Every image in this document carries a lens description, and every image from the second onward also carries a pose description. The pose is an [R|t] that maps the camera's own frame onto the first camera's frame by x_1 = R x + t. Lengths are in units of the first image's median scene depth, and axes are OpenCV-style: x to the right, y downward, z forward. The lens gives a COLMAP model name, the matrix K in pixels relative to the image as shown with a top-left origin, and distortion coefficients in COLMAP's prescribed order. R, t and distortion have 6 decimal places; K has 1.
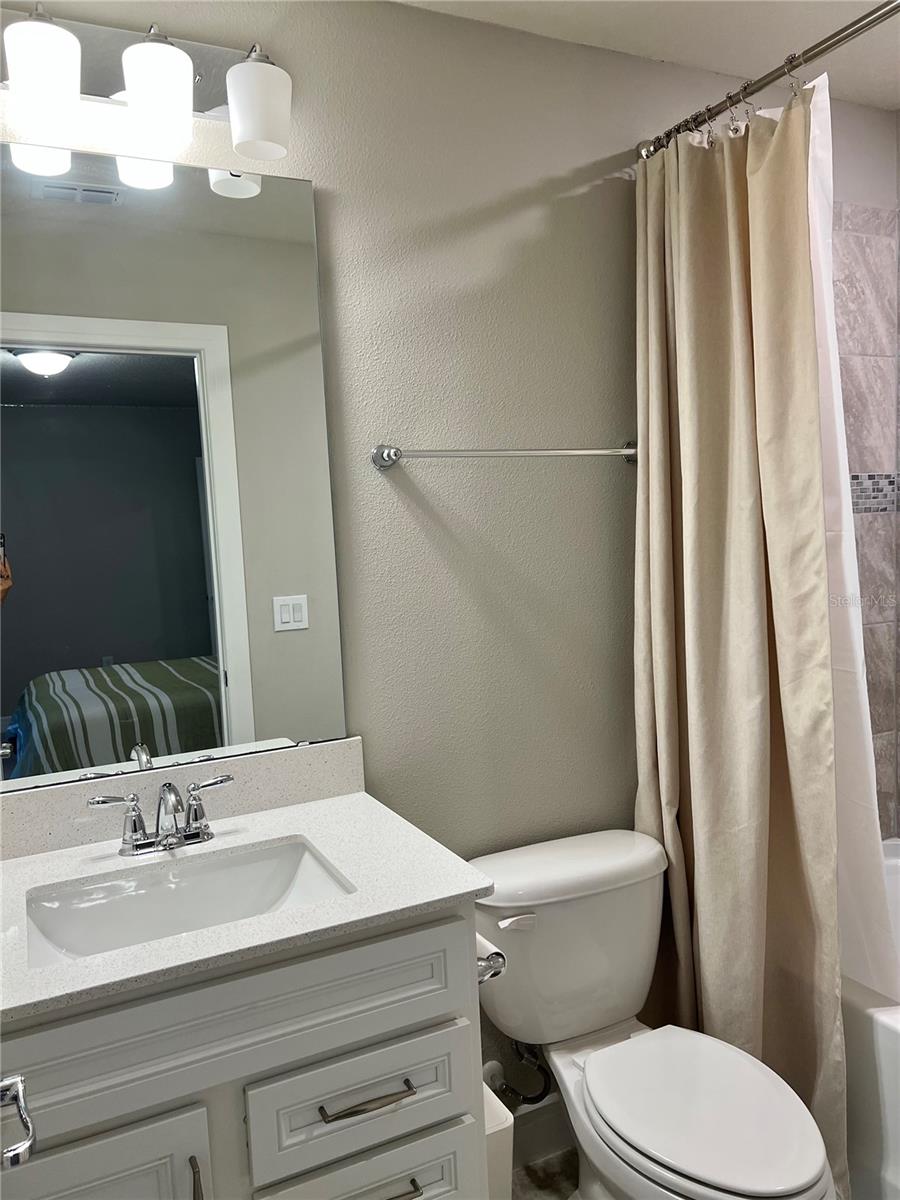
lens RADIAL K [[890.3, 0, 450.7], [0, 890.3, 591.8], [0, 0, 1]] dist [0.052579, -0.057578]
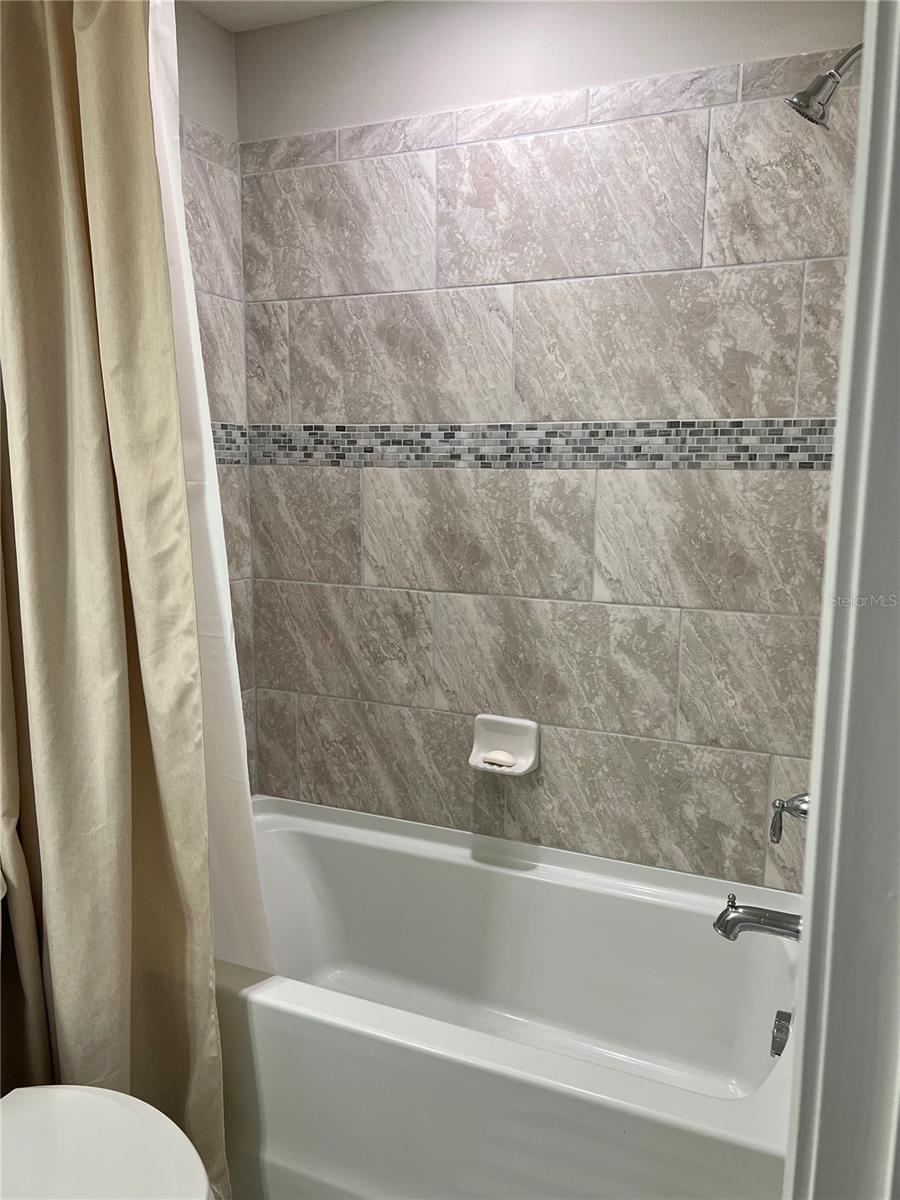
lens RADIAL K [[890.3, 0, 450.7], [0, 890.3, 591.8], [0, 0, 1]] dist [0.052579, -0.057578]
pose [[0.765190, -0.048845, 0.641949, 0.045357], [0.017691, 0.998337, 0.054875, -0.001555], [-0.643561, -0.030633, 0.764781, 0.148295]]
